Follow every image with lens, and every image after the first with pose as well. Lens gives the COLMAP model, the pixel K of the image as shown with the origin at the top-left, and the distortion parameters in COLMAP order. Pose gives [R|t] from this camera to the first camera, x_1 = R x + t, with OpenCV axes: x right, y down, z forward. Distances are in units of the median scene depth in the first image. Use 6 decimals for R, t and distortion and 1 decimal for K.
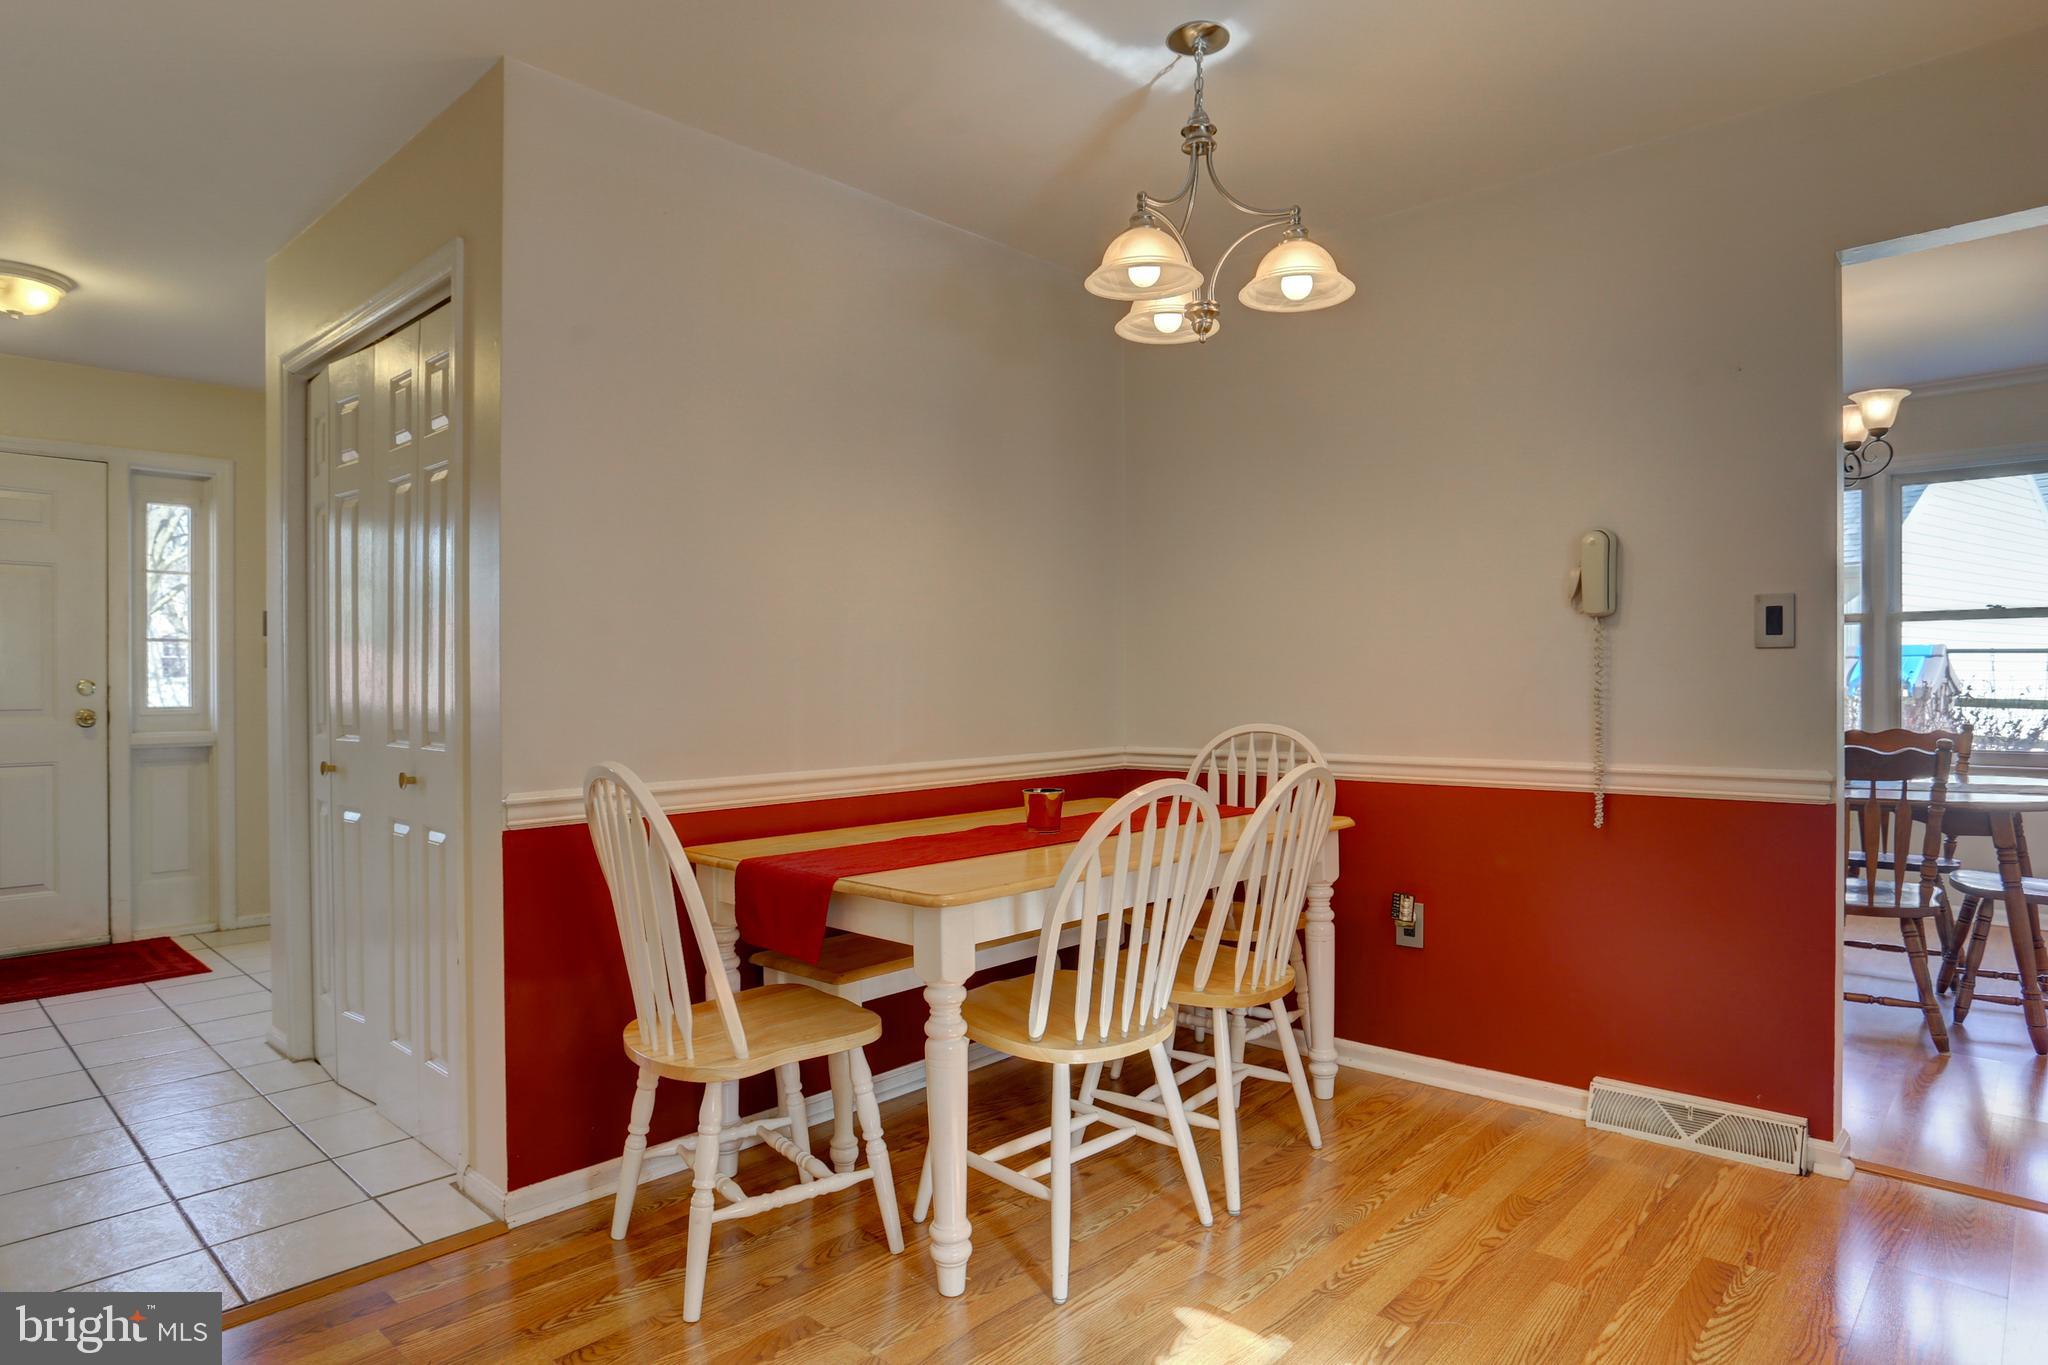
lens RADIAL K [[1155.6, 0, 1068.5], [0, 1155.6, 689.6], [0, 0, 1]] dist [-0.026515, 0.001346]
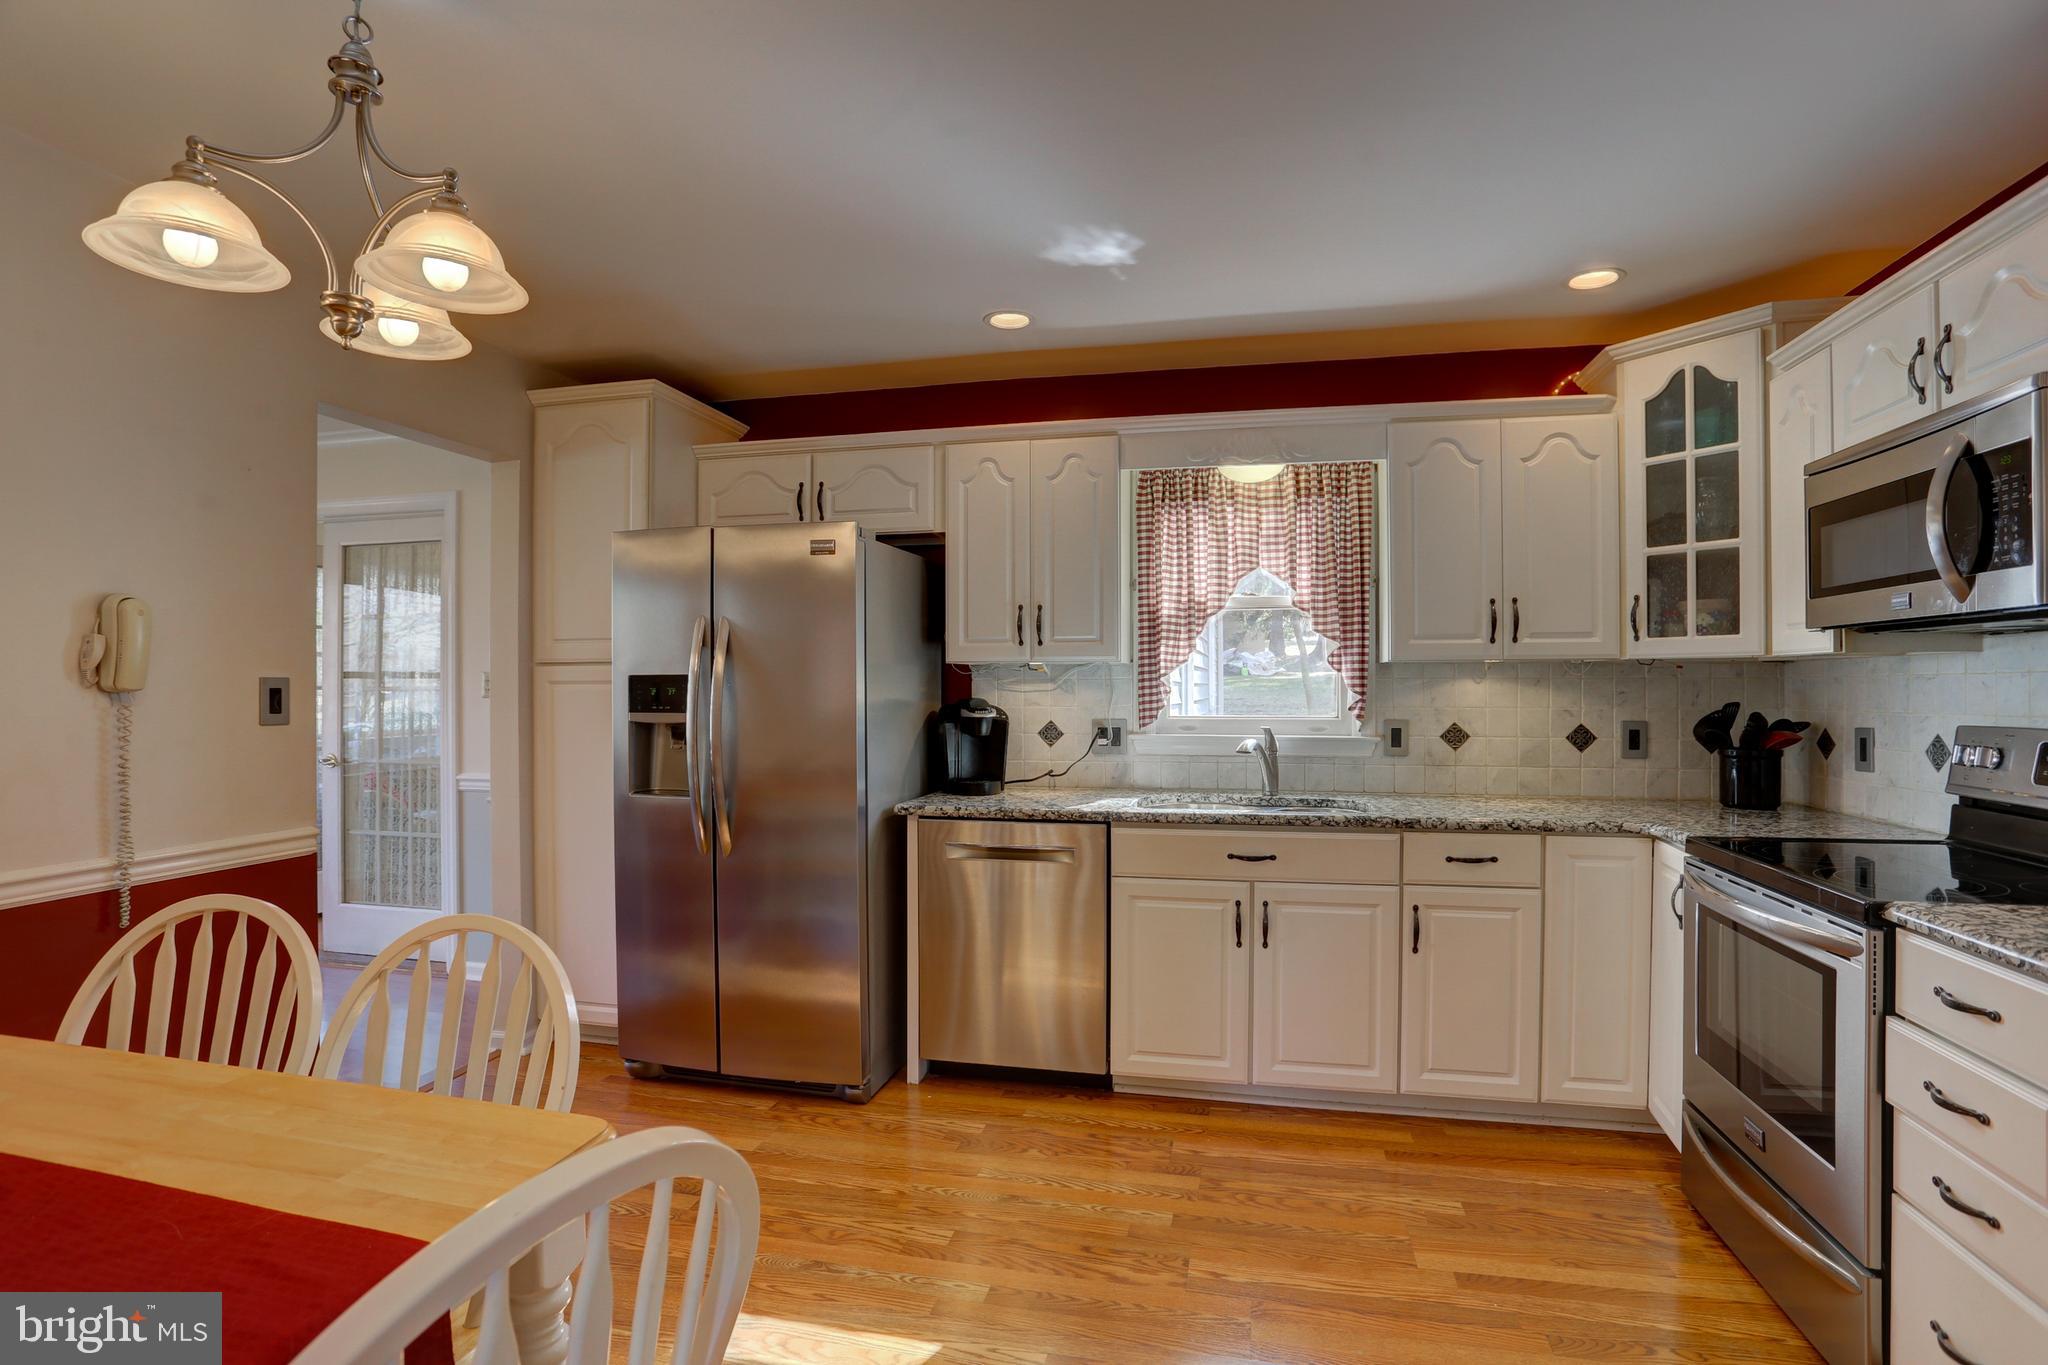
lens RADIAL K [[1012.0, 0, 1009.0], [0, 1012.0, 693.4], [0, 0, 1]] dist [-0.079045, 0.034437]
pose [[-0.493563, -0.000363, 0.869710, -0.579156], [0.001378, 0.999998, 0.001199, -0.067350], [-0.869709, 0.001790, -0.493562, 0.838312]]
